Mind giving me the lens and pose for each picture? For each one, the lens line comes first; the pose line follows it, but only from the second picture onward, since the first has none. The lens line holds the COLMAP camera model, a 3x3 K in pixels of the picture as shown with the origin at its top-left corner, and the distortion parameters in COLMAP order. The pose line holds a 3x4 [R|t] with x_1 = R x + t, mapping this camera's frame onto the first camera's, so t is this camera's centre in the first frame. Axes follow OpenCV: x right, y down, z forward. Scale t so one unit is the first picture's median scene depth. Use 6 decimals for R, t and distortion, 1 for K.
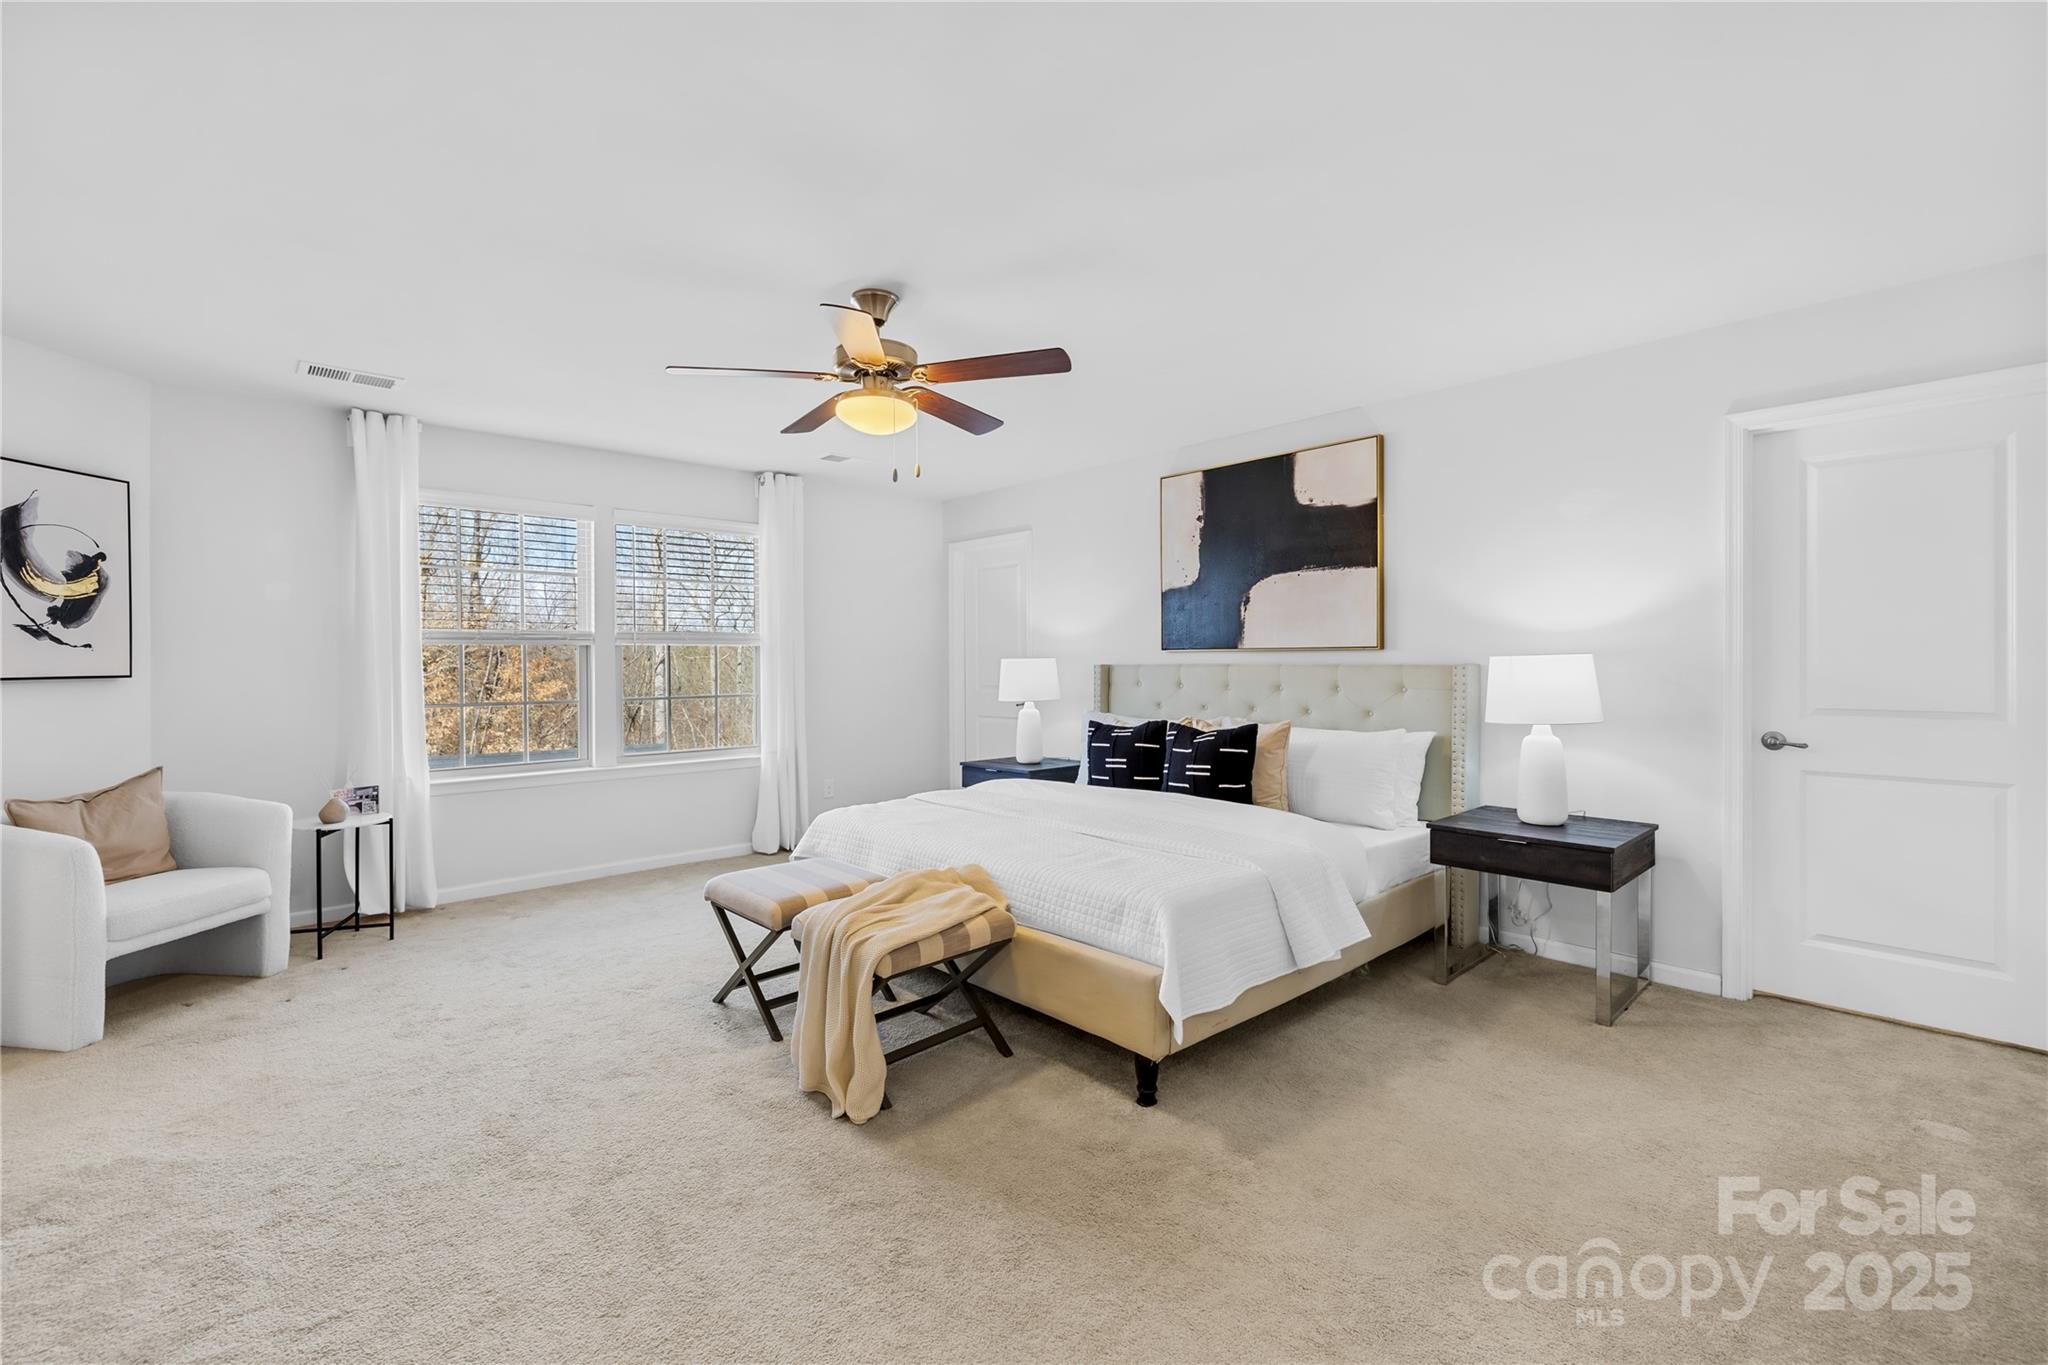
lens RADIAL K [[887.7, 0, 1045.2], [0, 887.7, 659.3], [0, 0, 1]] dist [0.001664, -0.000504]
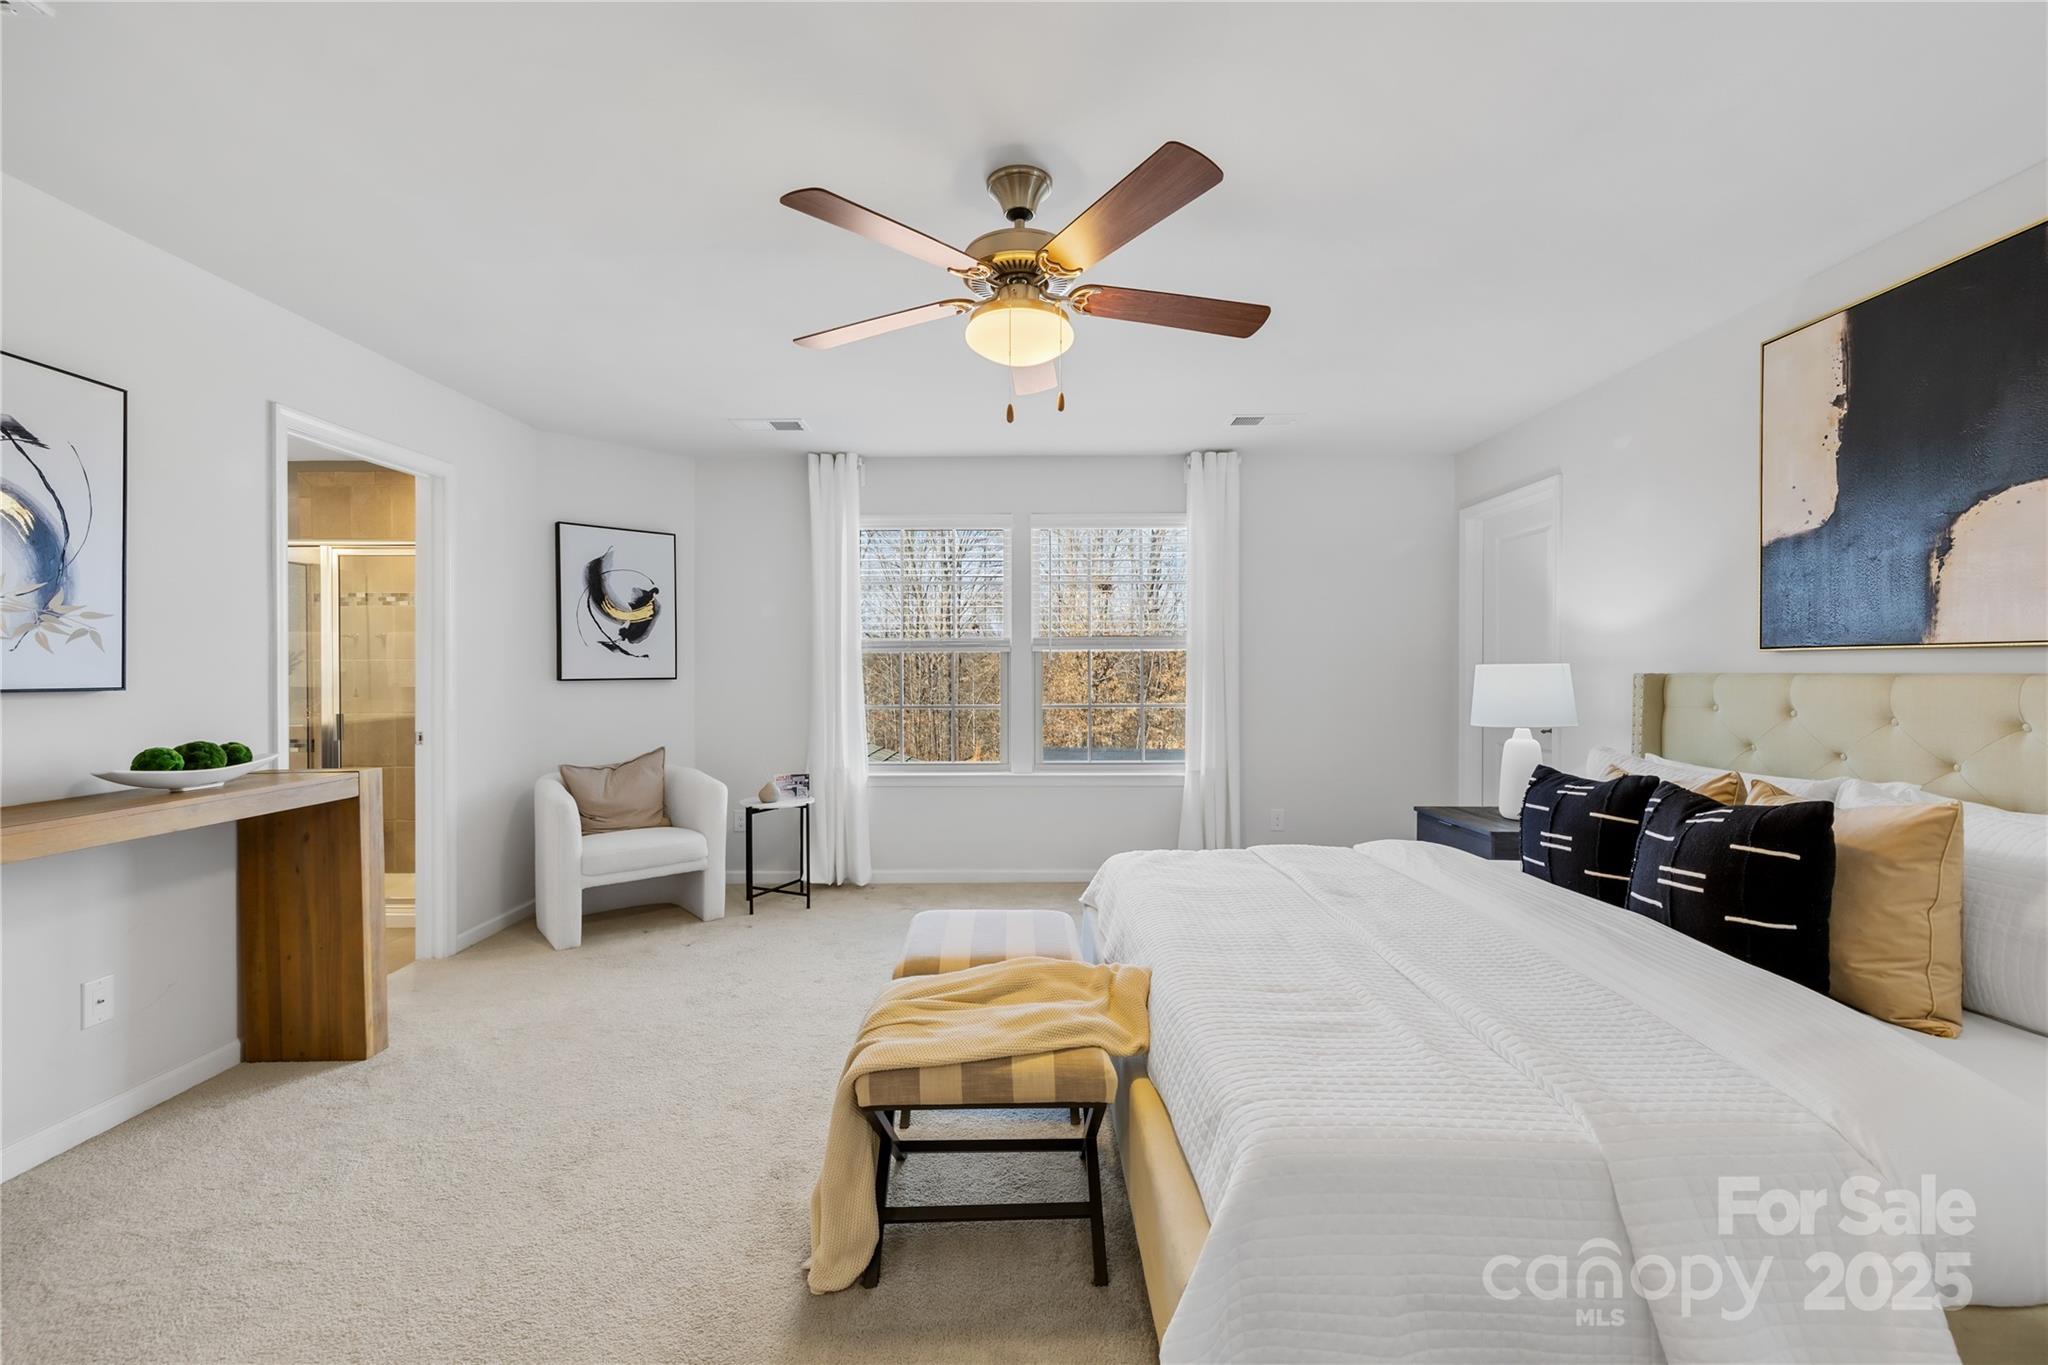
lens RADIAL K [[887.7, 0, 1022.2], [0, 887.7, 674.5], [0, 0, 1]] dist [0.001664, -0.000504]
pose [[0.714312, 0.006905, -0.699794, 0.302370], [0.000462, 0.999946, 0.010337, -0.000424], [0.699828, -0.007707, 0.714270, 0.418884]]
